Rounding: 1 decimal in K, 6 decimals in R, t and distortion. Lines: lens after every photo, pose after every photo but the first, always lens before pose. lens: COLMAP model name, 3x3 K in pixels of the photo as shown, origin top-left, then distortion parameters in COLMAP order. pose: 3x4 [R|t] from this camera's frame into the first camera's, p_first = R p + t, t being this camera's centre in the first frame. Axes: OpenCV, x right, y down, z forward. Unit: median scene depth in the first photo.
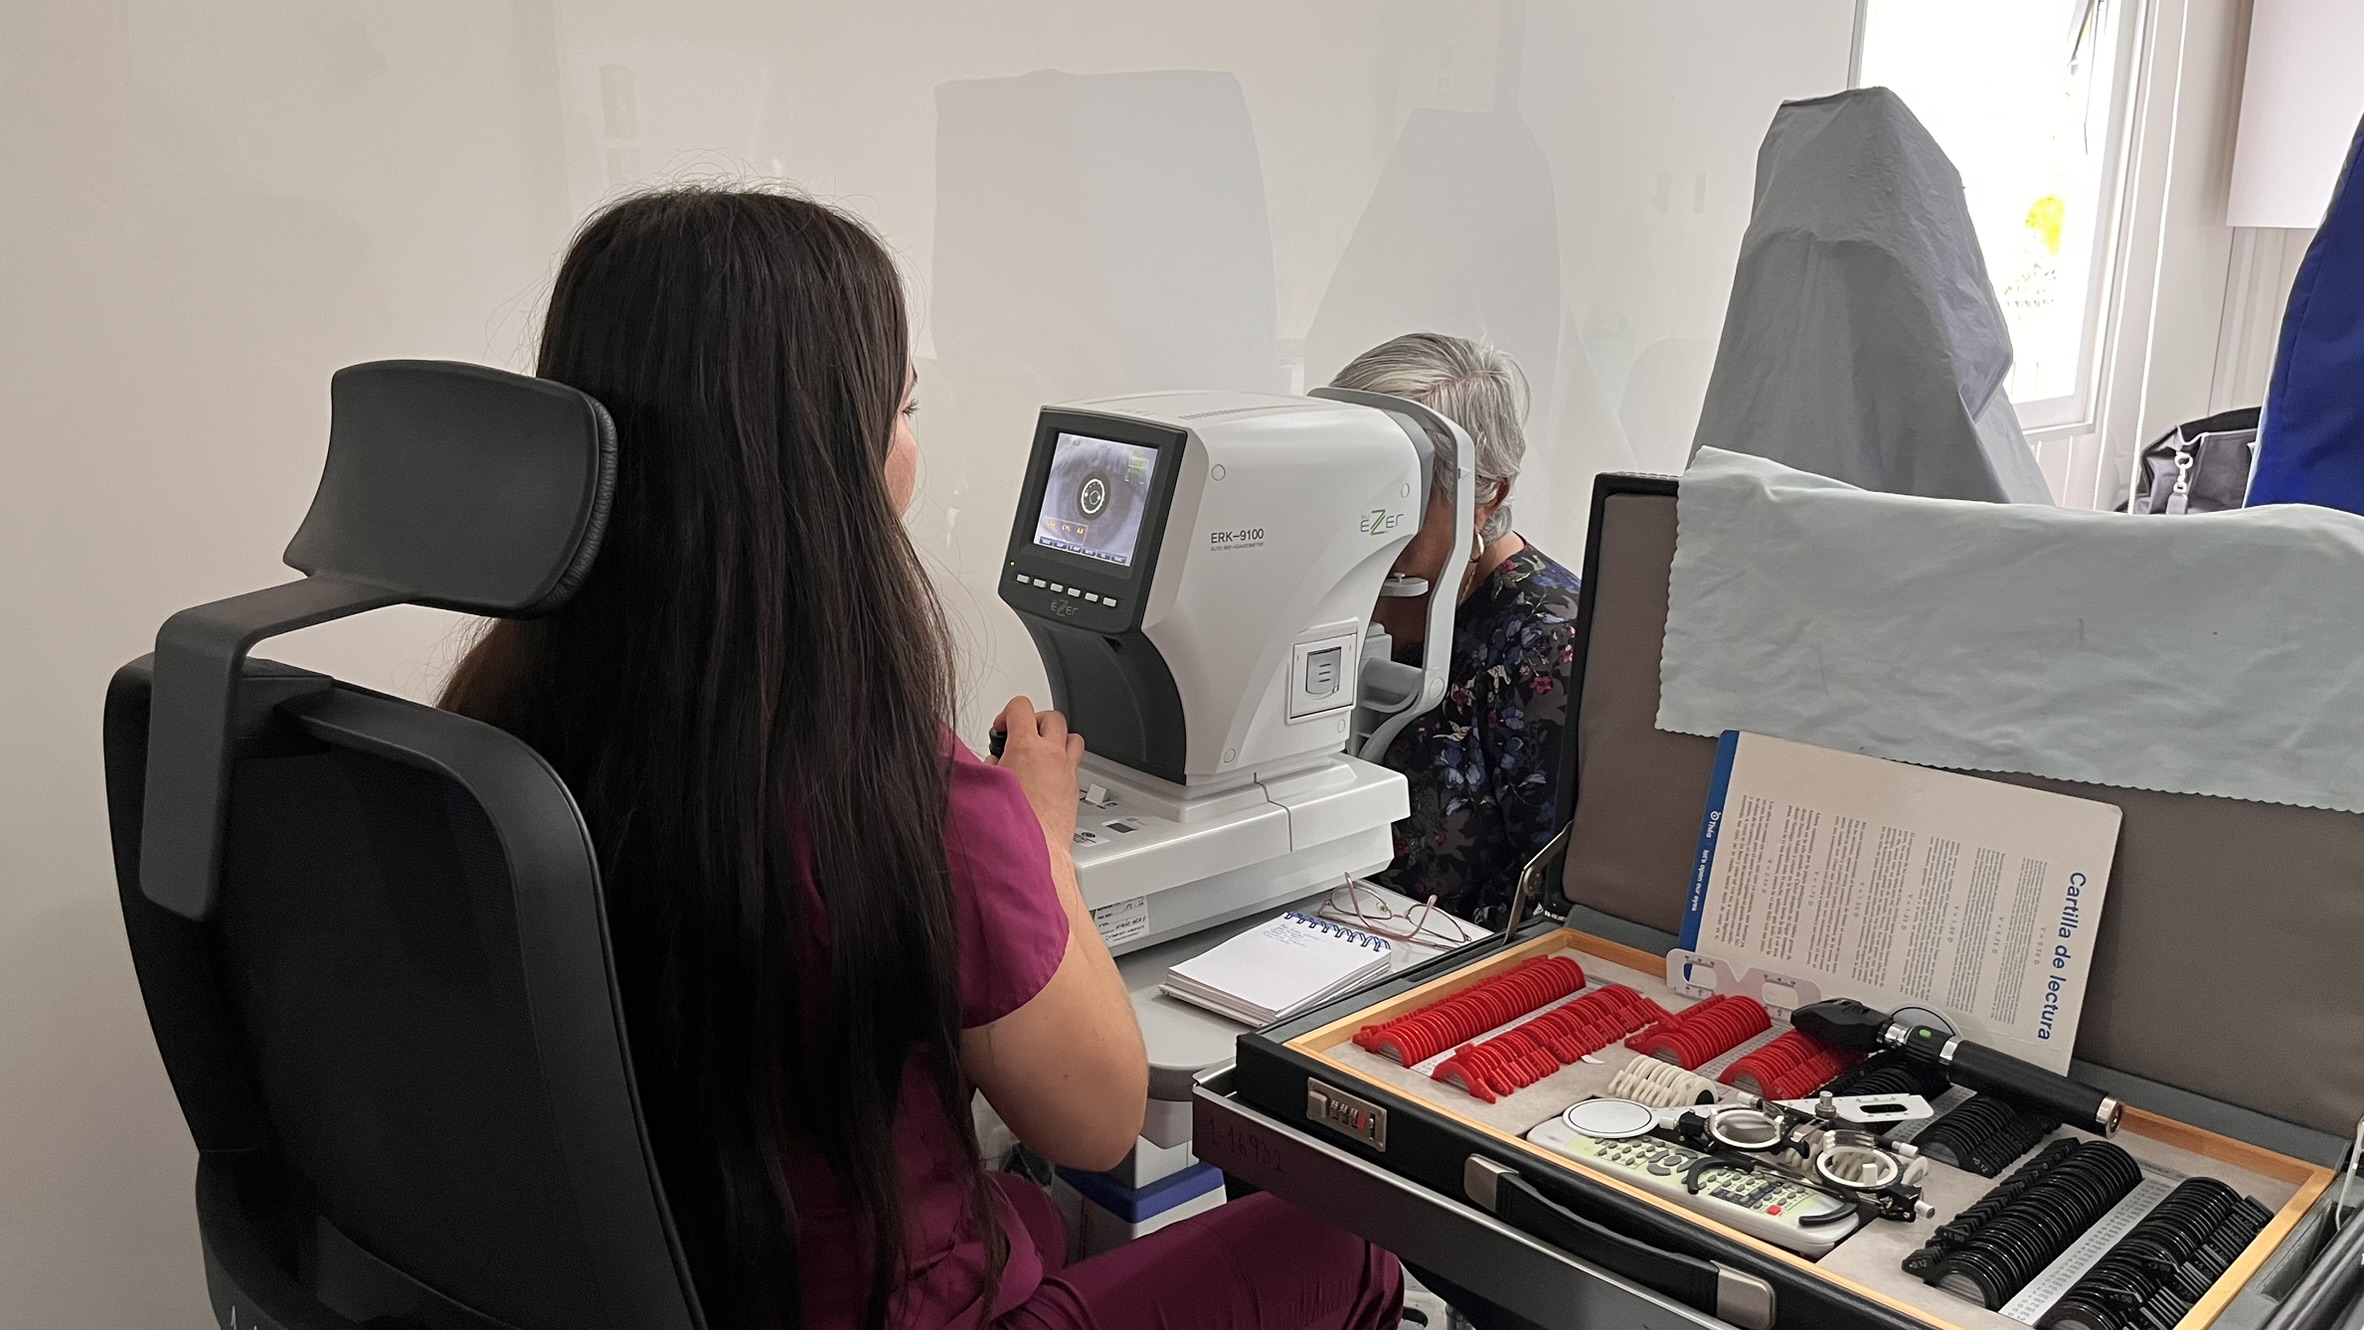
lens RADIAL K [[1827.1, 0, 1182.0], [0, 1827.1, 665.0], [0, 0, 1]] dist [0.054213, -0.065704]
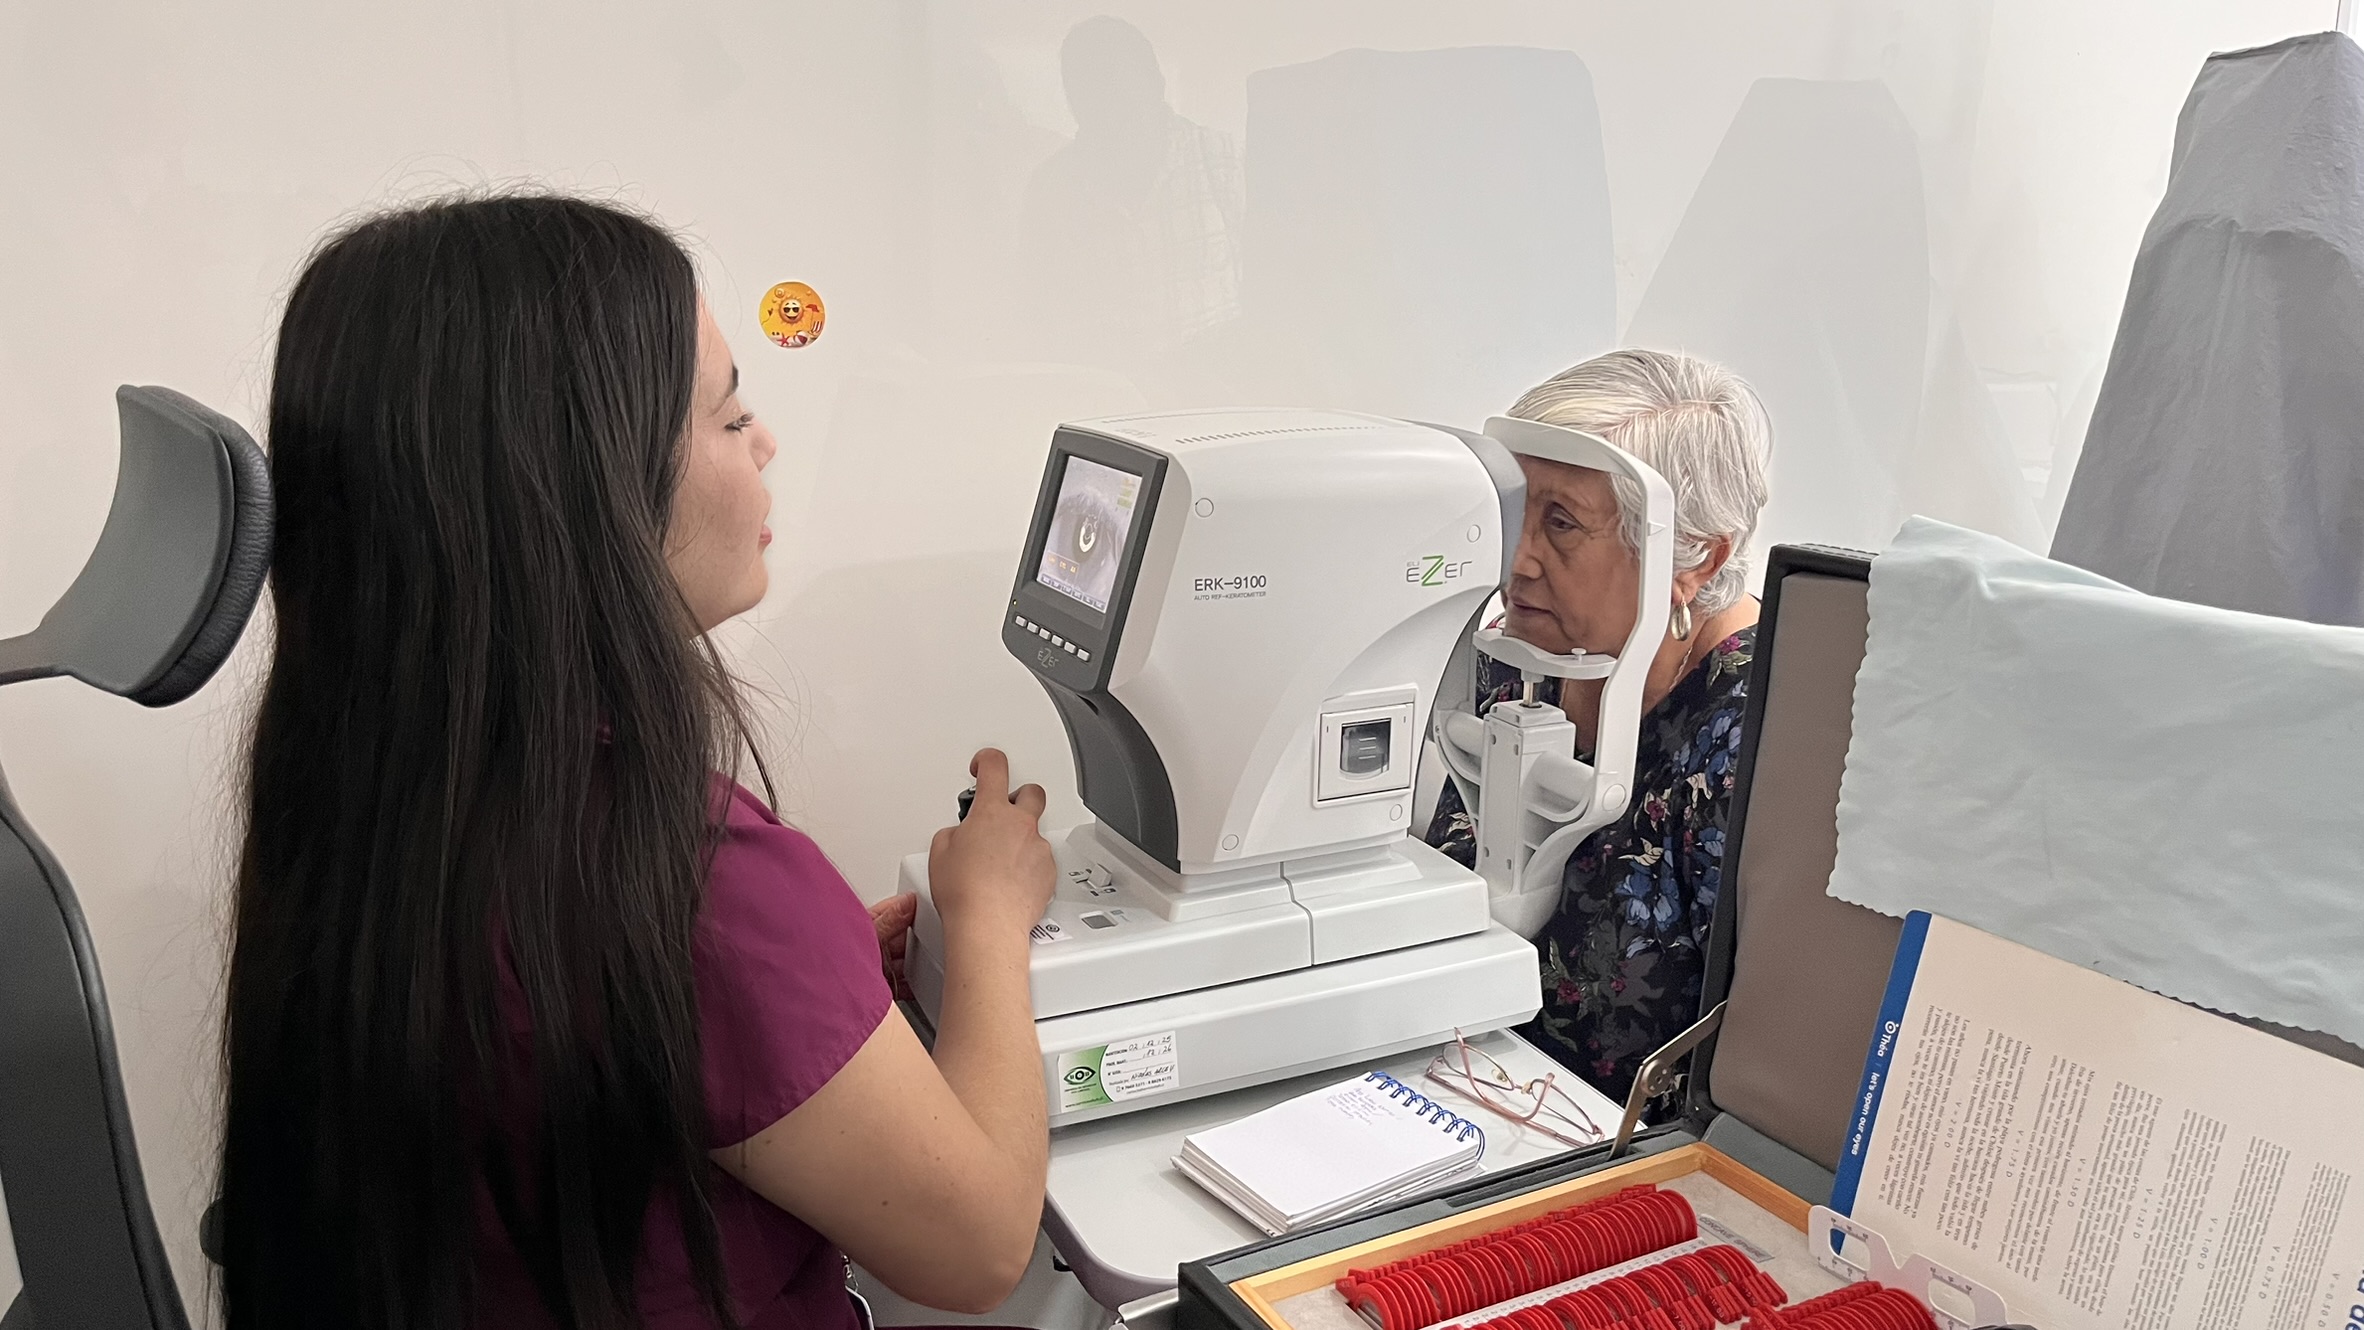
lens RADIAL K [[1827.1, 0, 1182.0], [0, 1827.1, 665.0], [0, 0, 1]] dist [0.054213, -0.065704]
pose [[0.966106, 0.052002, -0.252855, 0.189882], [-0.051881, 0.998628, 0.007151, -0.049470], [0.252880, 0.006210, 0.967478, 0.219310]]
